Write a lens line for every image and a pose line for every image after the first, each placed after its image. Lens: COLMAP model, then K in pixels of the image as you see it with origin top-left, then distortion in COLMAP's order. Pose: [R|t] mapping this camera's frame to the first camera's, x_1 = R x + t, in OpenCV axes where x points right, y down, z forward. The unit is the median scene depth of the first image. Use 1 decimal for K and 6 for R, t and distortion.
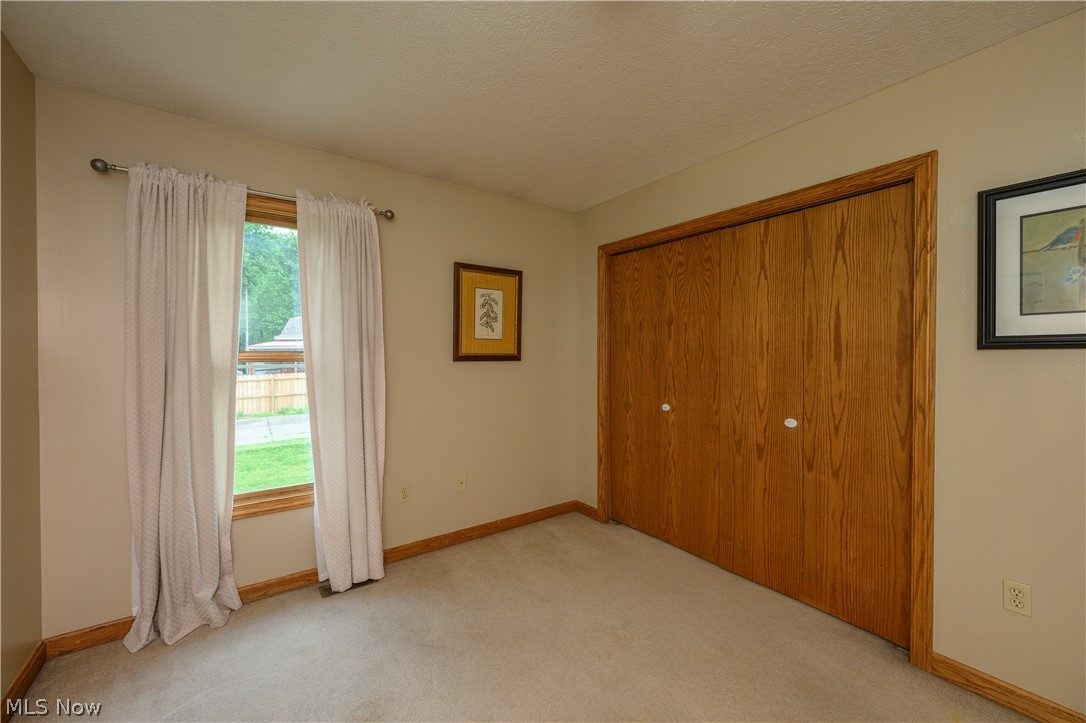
lens RADIAL K [[429.0, 0, 538.5], [0, 429.0, 357.5], [0, 0, 1]] dist [0.001625, -0.000205]
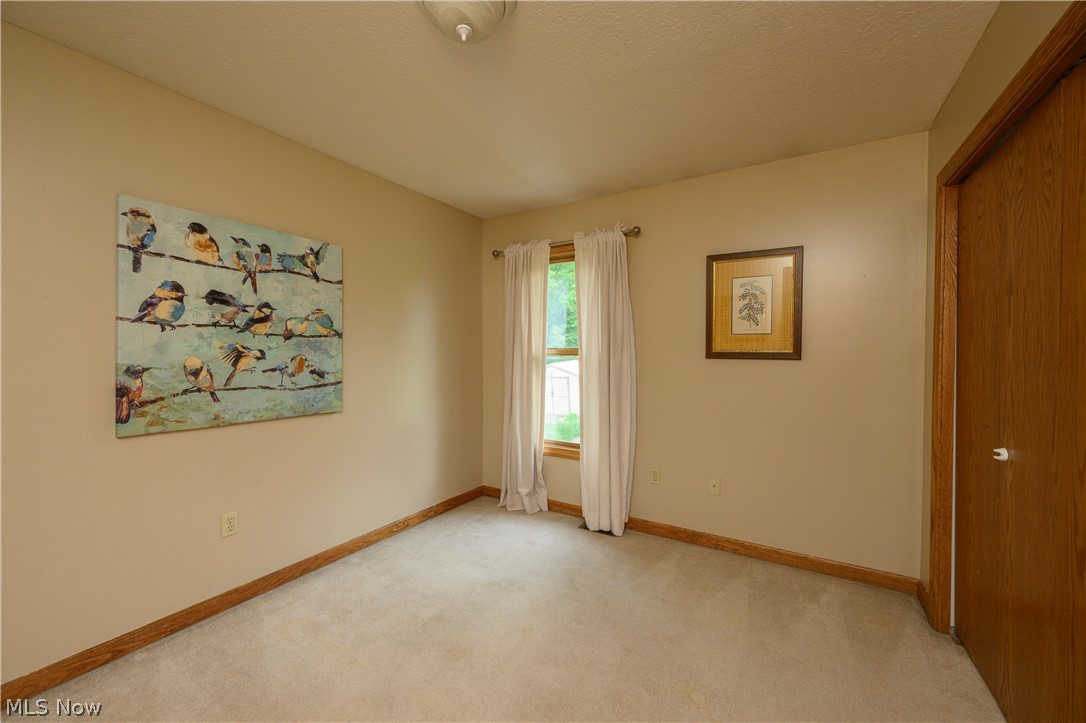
lens RADIAL K [[429.0, 0, 537.4], [0, 429.0, 359.5], [0, 0, 1]] dist [0.001625, -0.000205]
pose [[0.386201, 0.021833, -0.922156, 0.634175], [-0.014578, 0.999739, 0.017564, -0.000151], [0.922299, 0.006660, 0.386419, 0.311900]]
